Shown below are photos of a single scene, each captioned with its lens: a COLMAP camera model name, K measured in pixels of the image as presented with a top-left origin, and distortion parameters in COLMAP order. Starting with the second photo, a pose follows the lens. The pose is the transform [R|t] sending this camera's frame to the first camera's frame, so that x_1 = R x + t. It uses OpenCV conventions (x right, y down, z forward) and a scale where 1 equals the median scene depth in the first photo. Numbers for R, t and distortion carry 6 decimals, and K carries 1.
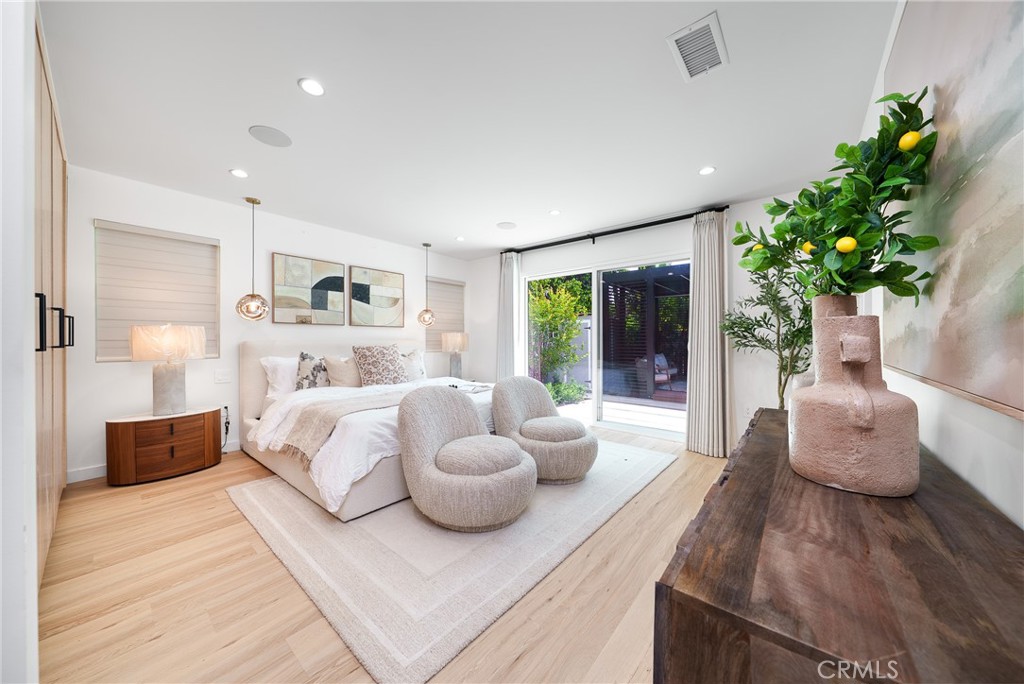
lens RADIAL K [[349.3, 0, 512.5], [0, 349.3, 343.9], [0, 0, 1]] dist [-0.000603, -0.000028]
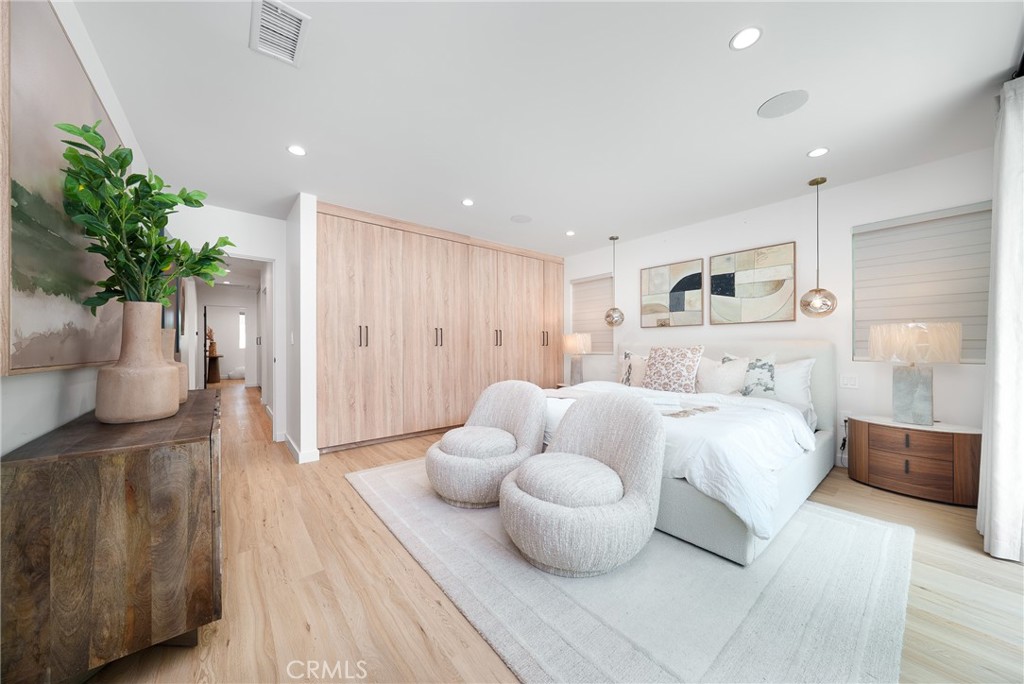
lens RADIAL K [[349.3, 0, 512.5], [0, 349.3, 343.9], [0, 0, 1]] dist [-0.000603, -0.000028]
pose [[-0.189187, -0.001455, -0.981940, 0.557290], [-0.005297, 0.999986, -0.000461, -0.000286], [0.981927, 0.005114, -0.189192, 0.740911]]
